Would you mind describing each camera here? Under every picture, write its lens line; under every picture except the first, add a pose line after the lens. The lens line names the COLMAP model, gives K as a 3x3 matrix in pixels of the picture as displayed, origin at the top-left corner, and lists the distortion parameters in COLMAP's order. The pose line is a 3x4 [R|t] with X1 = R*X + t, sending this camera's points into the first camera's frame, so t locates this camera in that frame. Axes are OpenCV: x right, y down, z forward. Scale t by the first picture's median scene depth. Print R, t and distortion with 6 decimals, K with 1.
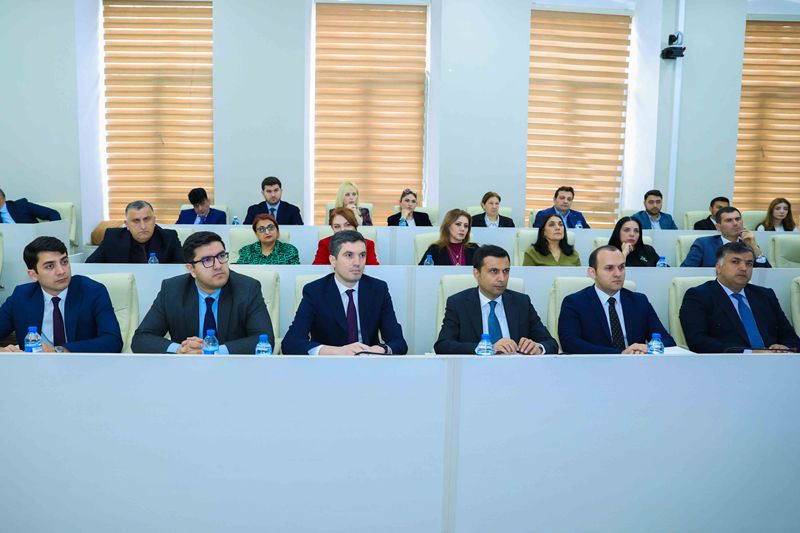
lens RADIAL K [[579.0, 0, 343.1], [0, 579.0, 245.1], [0, 0, 1]] dist [-0.125795, 0.102032]
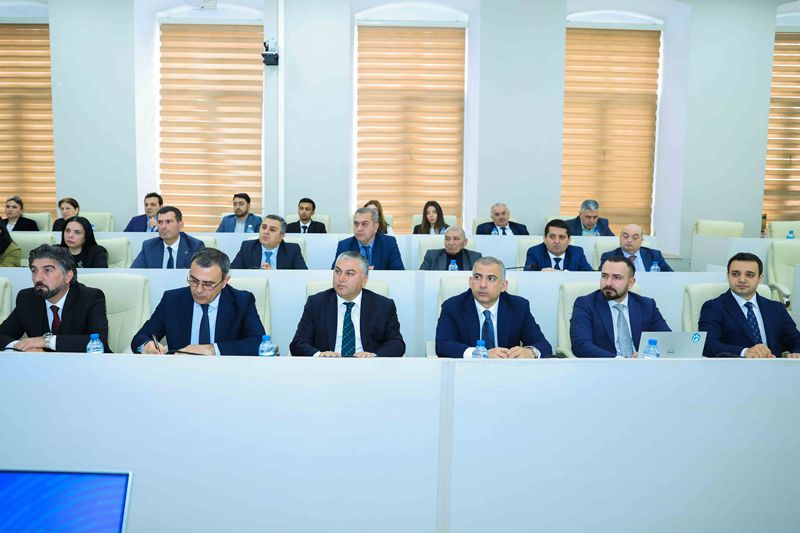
lens RADIAL K [[541.9, 0, 400.6], [0, 541.9, 240.1], [0, 0, 1]] dist [-0.091547, 0.078690]
pose [[0.999358, -0.002795, -0.035706, 0.359539], [0.001964, 0.999727, -0.023295, 0.003245], [0.035761, 0.023209, 0.999091, 0.019370]]
